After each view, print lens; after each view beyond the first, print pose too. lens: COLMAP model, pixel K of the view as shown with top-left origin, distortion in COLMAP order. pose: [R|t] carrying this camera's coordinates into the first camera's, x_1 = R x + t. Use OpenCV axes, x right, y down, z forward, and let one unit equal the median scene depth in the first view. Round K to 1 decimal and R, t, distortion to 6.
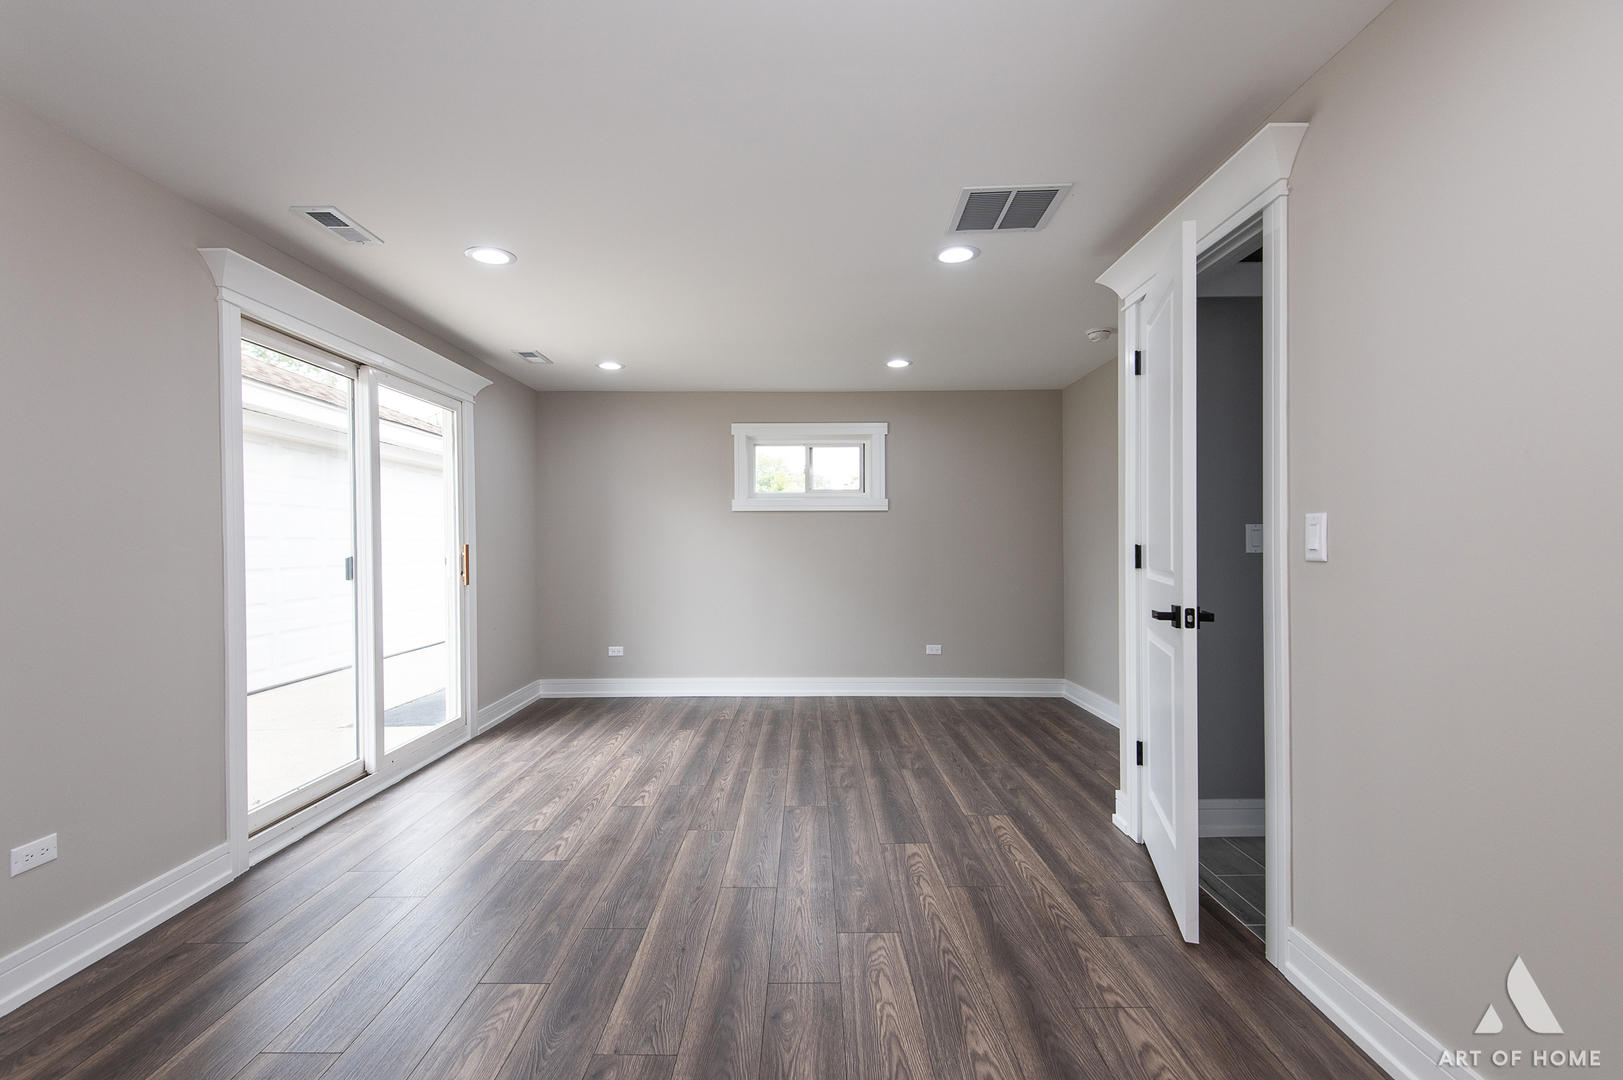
lens RADIAL K [[739.5, 0, 781.9], [0, 739.5, 541.9], [0, 0, 1]] dist [0.026750, -0.013676]
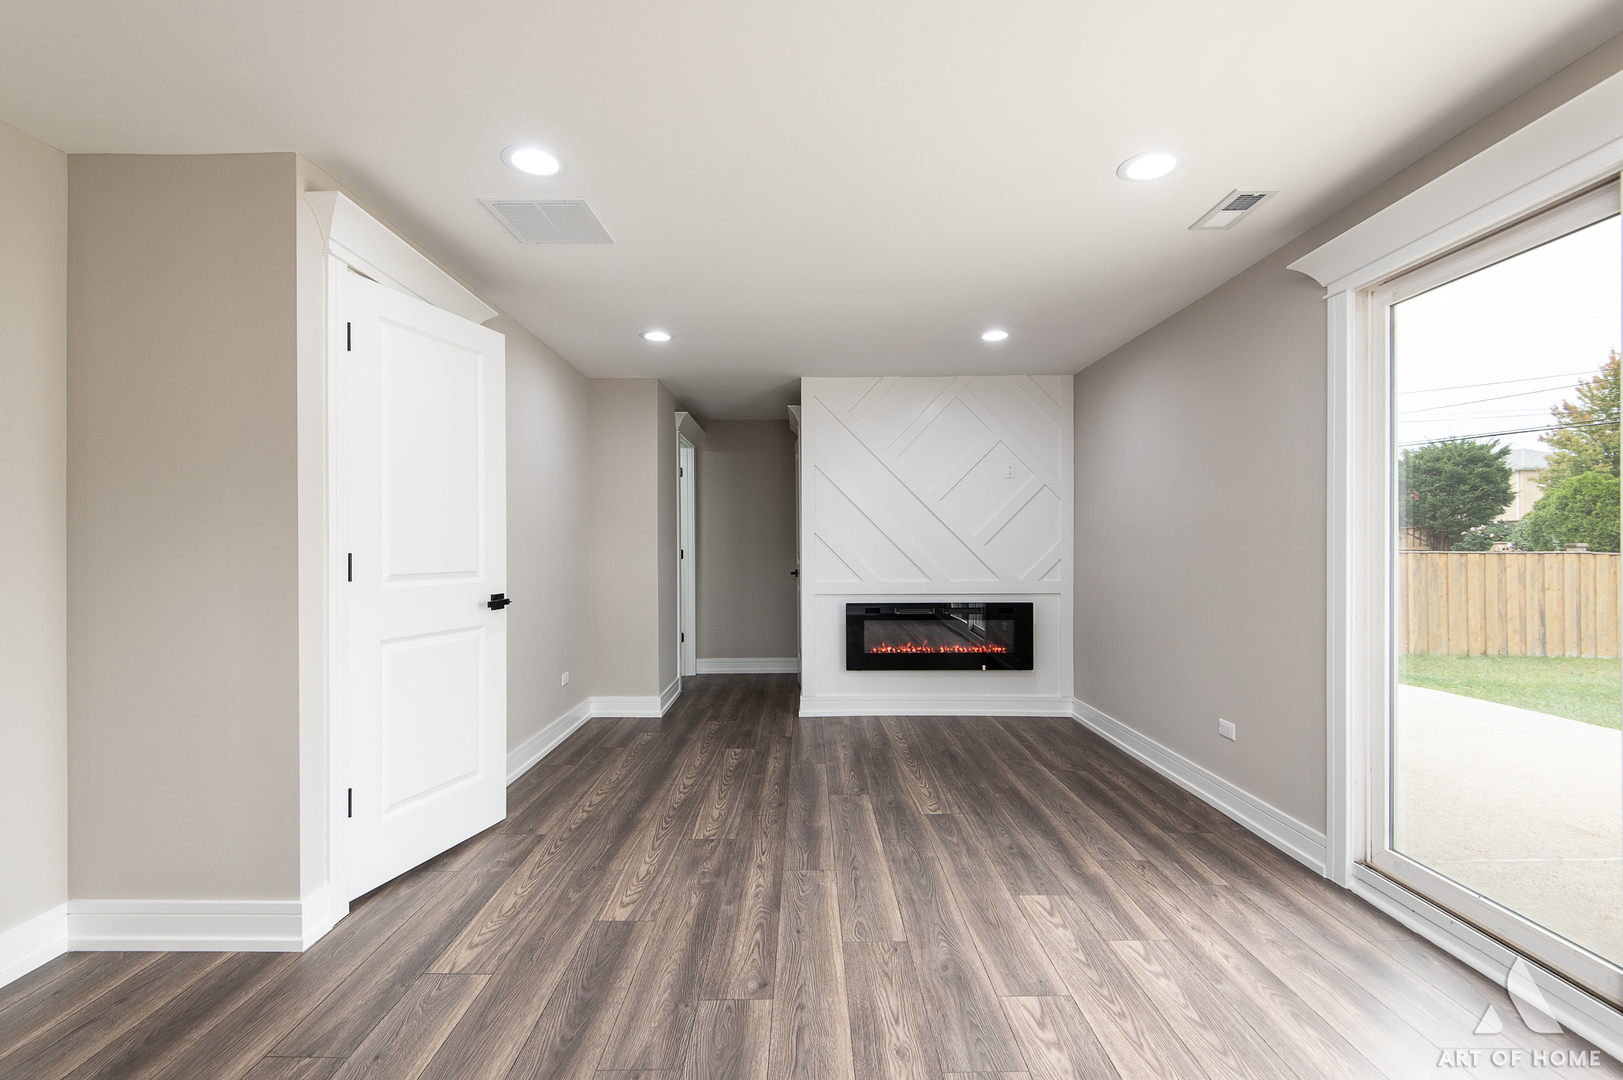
lens RADIAL K [[739.5, 0, 793.5], [0, 739.5, 543.4], [0, 0, 1]] dist [0.026750, -0.013676]
pose [[-0.999726, 0.010537, -0.020912, -0.005043], [0.010664, 0.999925, -0.005992, 0.003426], [0.020847, -0.006214, -0.999763, 1.922326]]
